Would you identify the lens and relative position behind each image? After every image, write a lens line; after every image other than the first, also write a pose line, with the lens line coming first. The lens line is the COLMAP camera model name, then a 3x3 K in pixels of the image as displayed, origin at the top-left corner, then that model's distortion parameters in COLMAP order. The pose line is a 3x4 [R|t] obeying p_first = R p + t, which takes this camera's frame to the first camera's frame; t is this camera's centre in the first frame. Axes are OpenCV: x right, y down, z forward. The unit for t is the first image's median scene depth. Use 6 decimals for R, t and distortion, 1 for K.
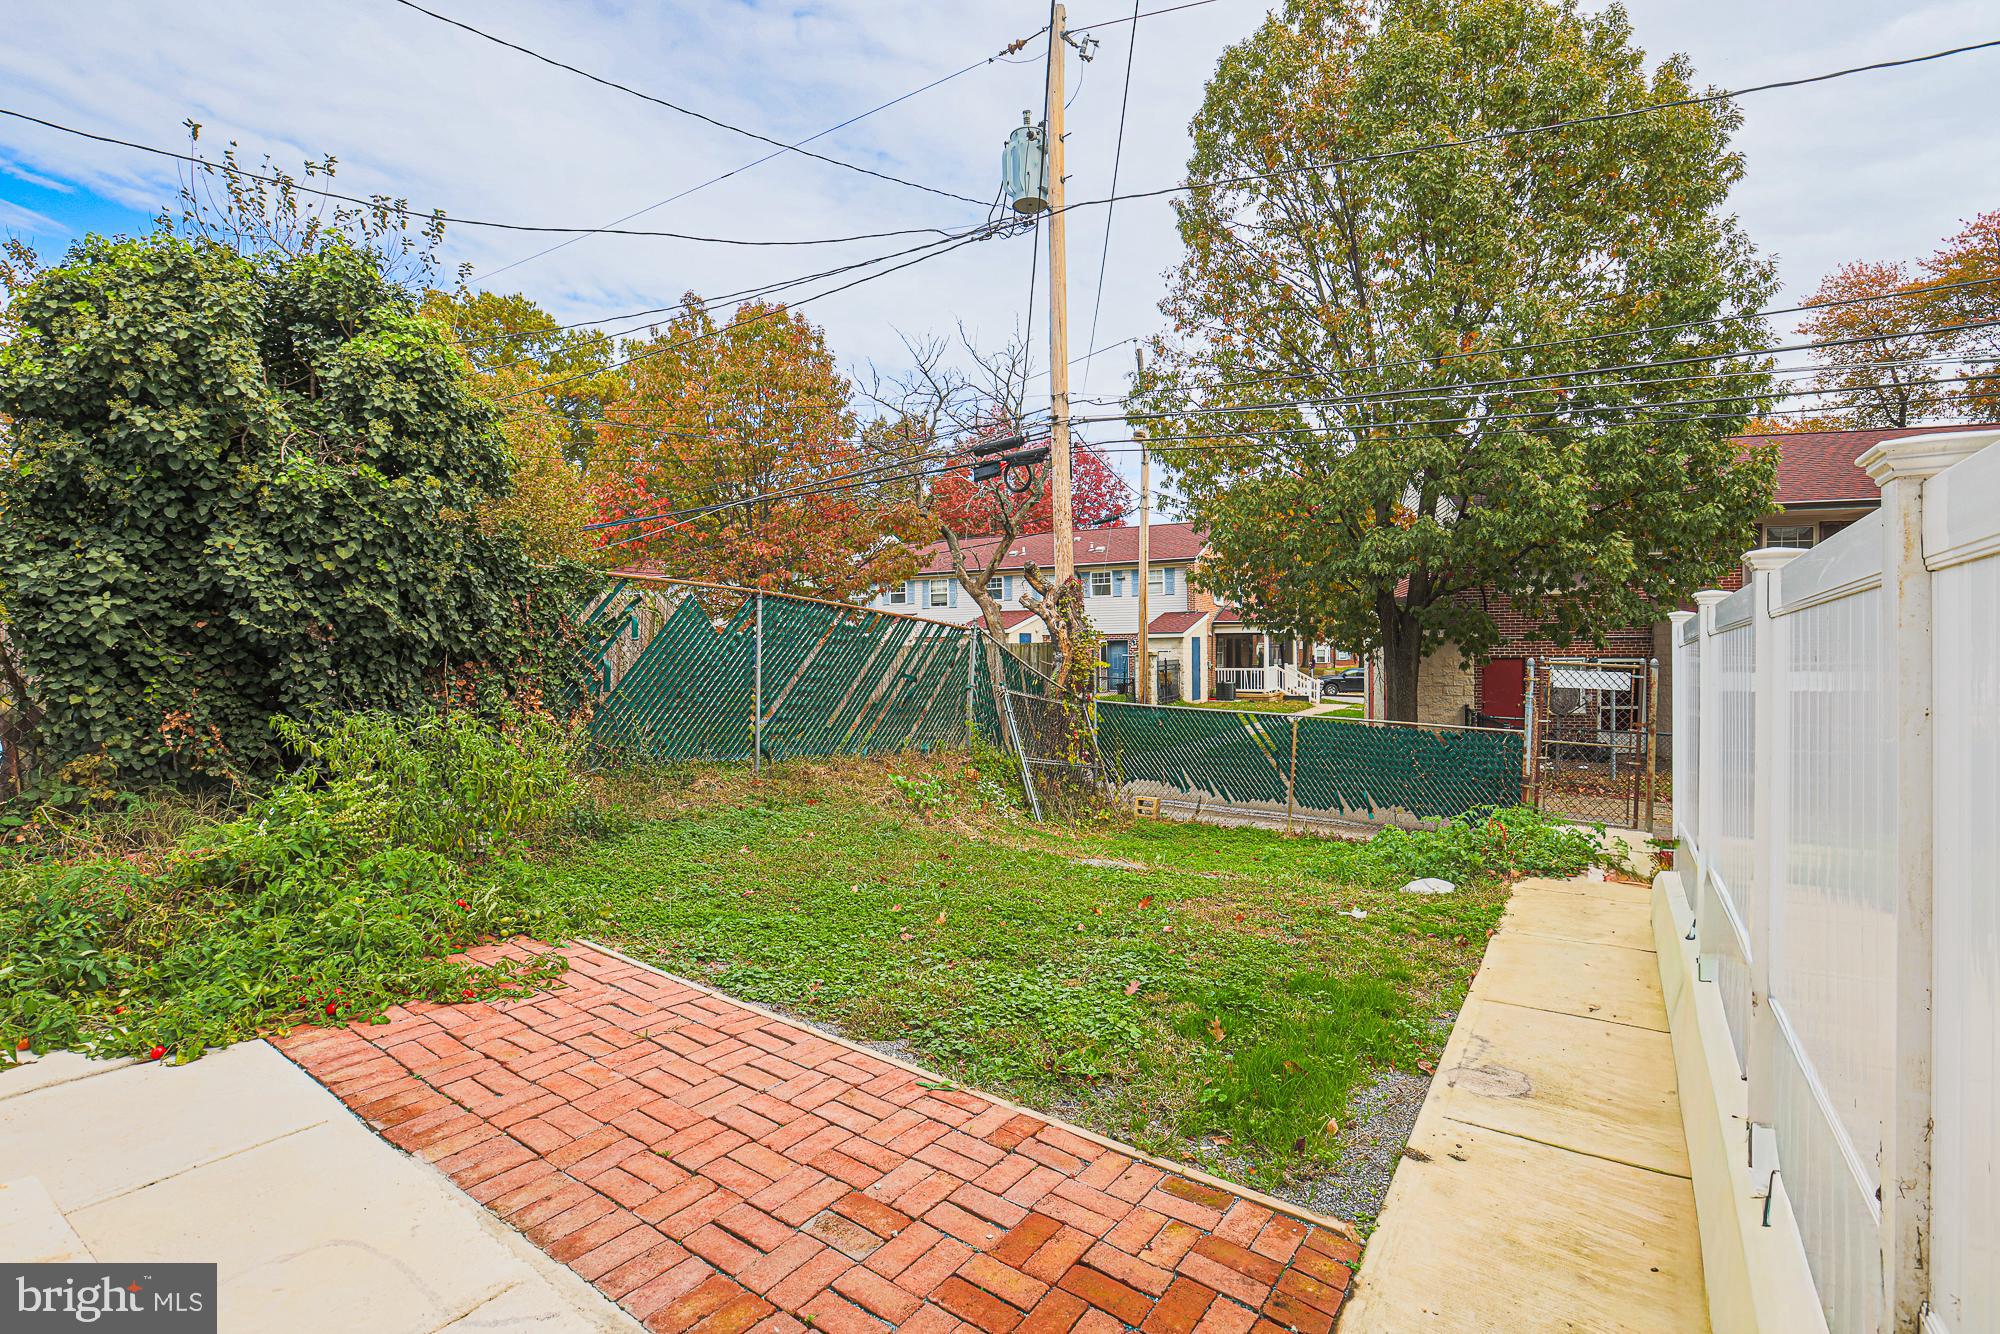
lens RADIAL K [[915.6, 0, 1017.2], [0, 915.6, 665.2], [0, 0, 1]] dist [-0.035905, 0.001240]
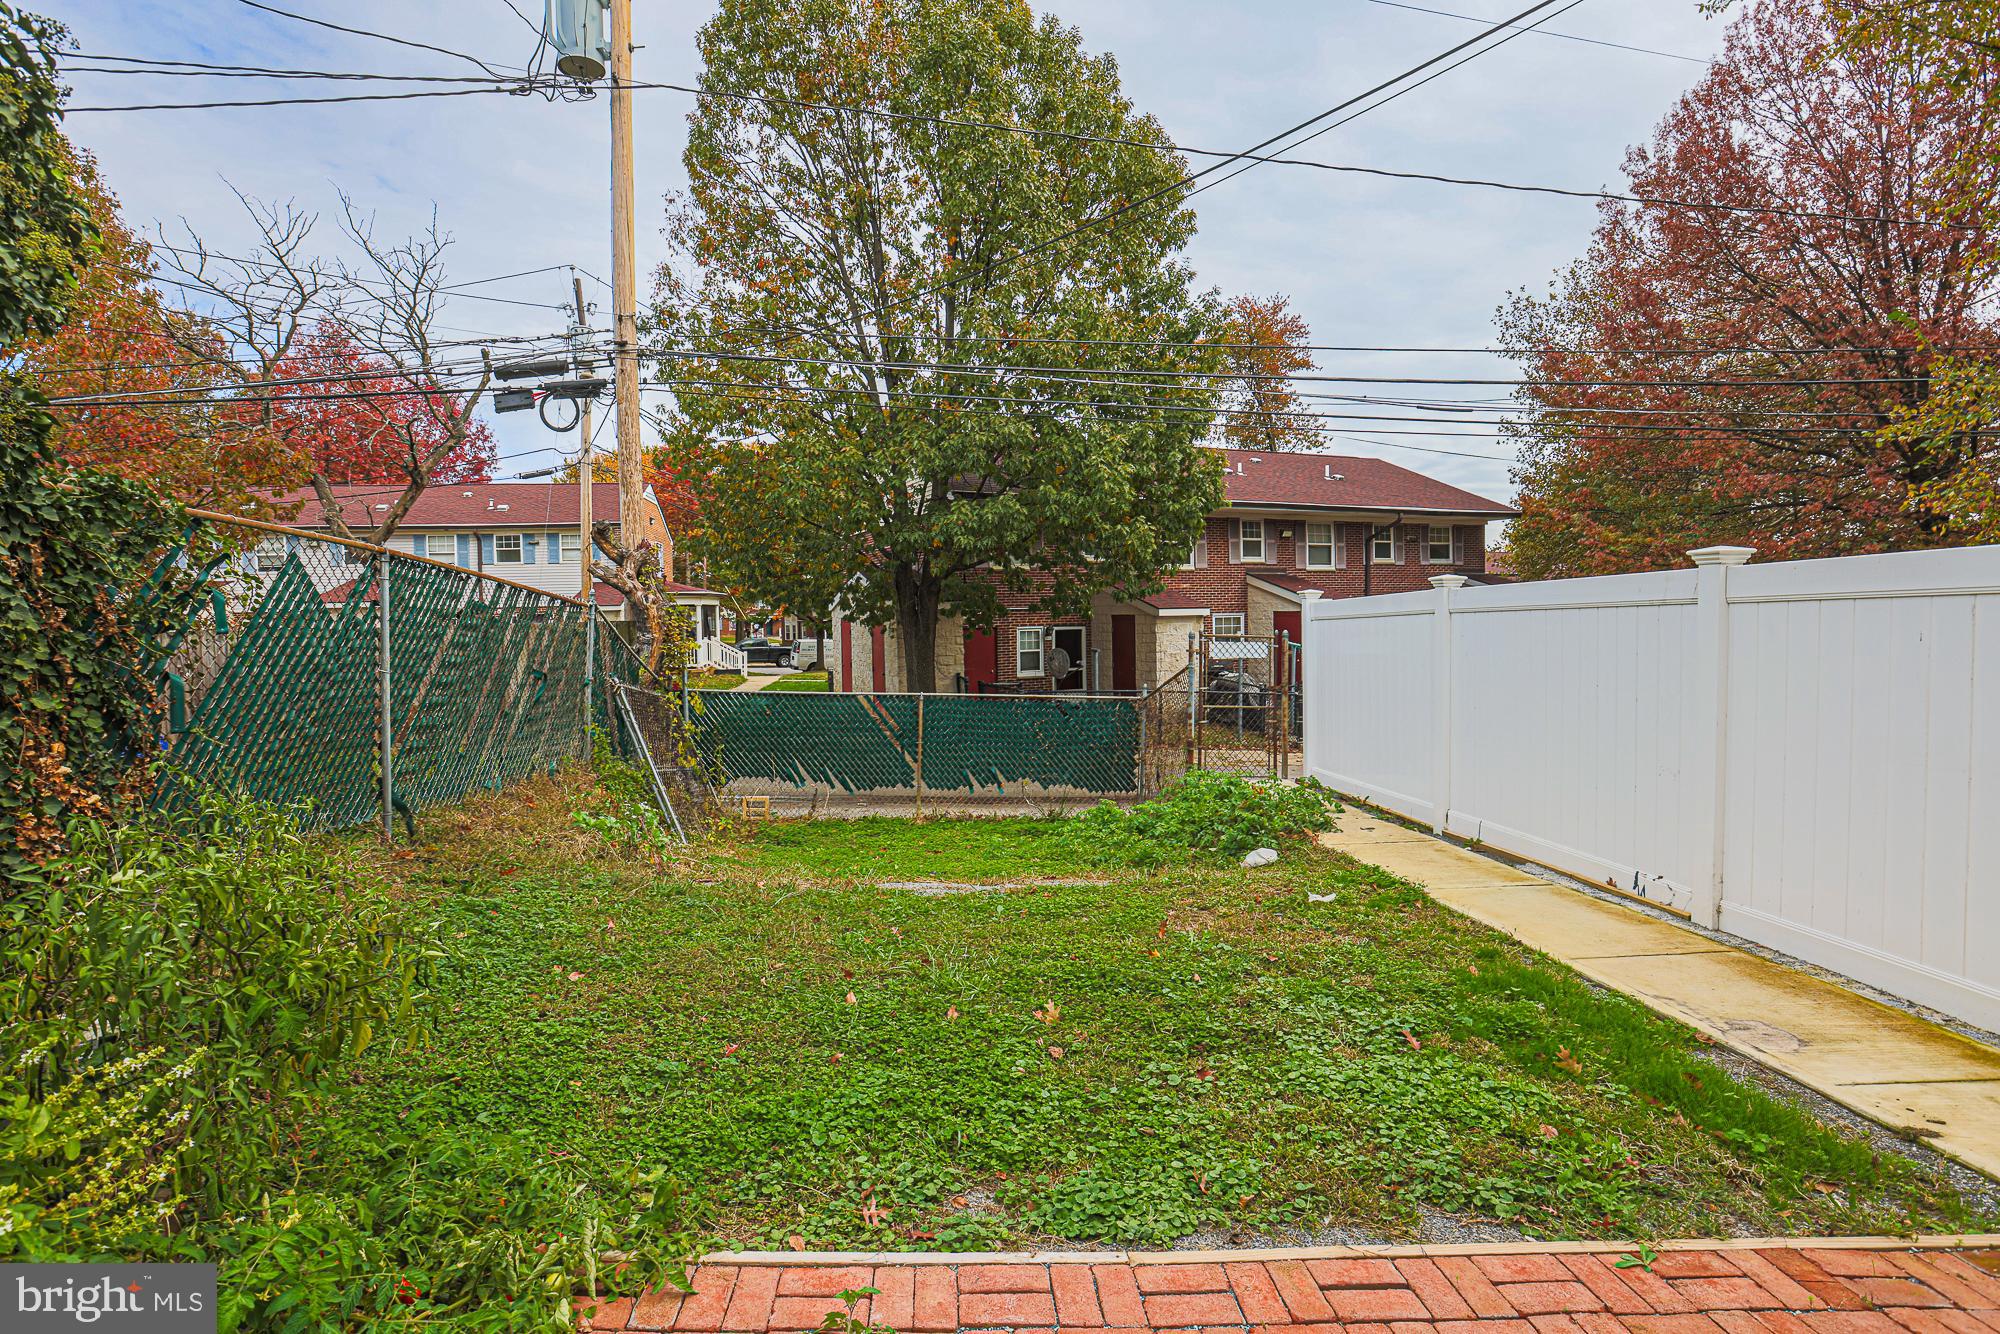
lens RADIAL K [[930.5, 0, 1000.0], [0, 930.5, 667.0], [0, 0, 1]] dist [-0.059598, 0.024796]
pose [[0.809133, -0.039995, 0.586264, -0.174637], [0.020942, 0.999010, 0.039248, -0.009267], [-0.587253, -0.019479, 0.809169, 0.140934]]
